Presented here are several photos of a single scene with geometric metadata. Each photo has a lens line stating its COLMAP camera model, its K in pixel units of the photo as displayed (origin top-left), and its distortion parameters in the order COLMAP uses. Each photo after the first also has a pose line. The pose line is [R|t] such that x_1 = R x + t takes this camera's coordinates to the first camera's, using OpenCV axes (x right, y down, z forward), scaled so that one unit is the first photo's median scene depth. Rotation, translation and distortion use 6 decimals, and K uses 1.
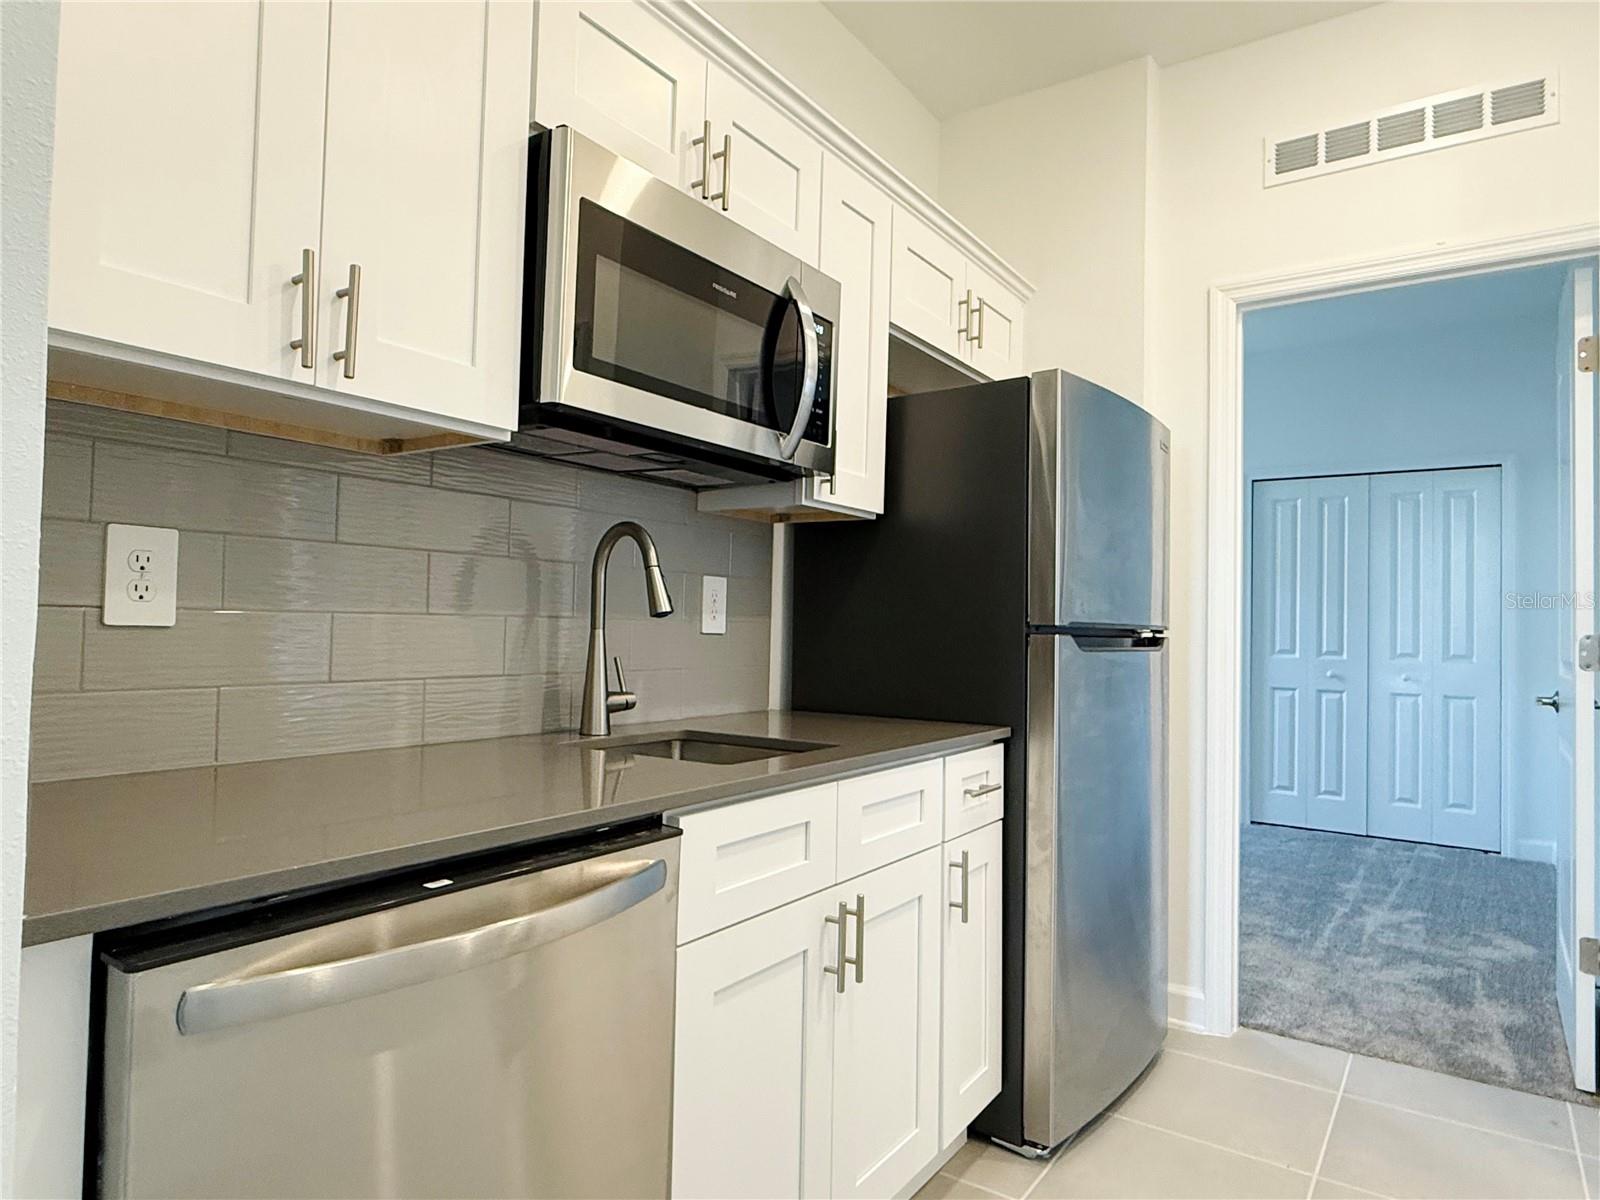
lens RADIAL K [[972.8, 0, 799.9], [0, 972.8, 594.2], [0, 0, 1]] dist [-0.001904, 0.004348]
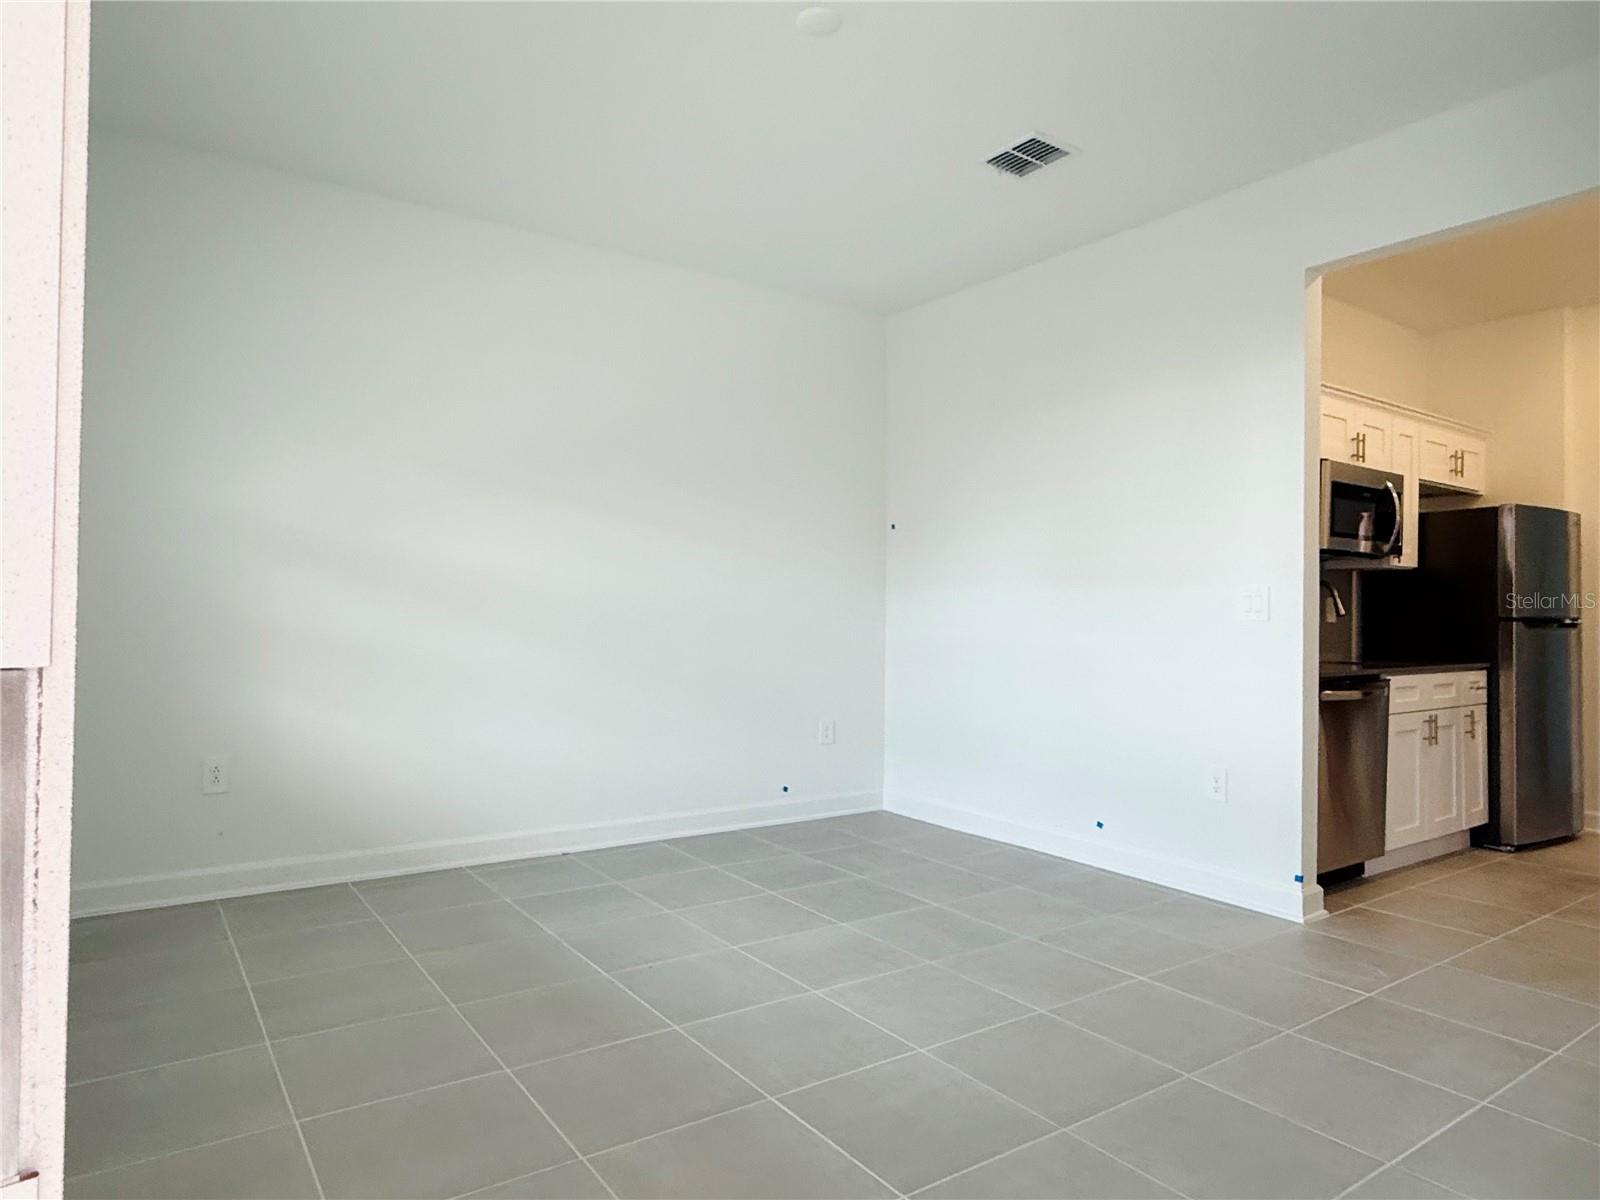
lens RADIAL K [[972.8, 0, 799.8], [0, 972.8, 614.0], [0, 0, 1]] dist [-0.001904, 0.004348]
pose [[0.937739, -0.019456, -0.346797, -0.491255], [0.025904, 0.999567, 0.013967, -0.048556], [0.346375, -0.022080, 0.937836, -1.635864]]
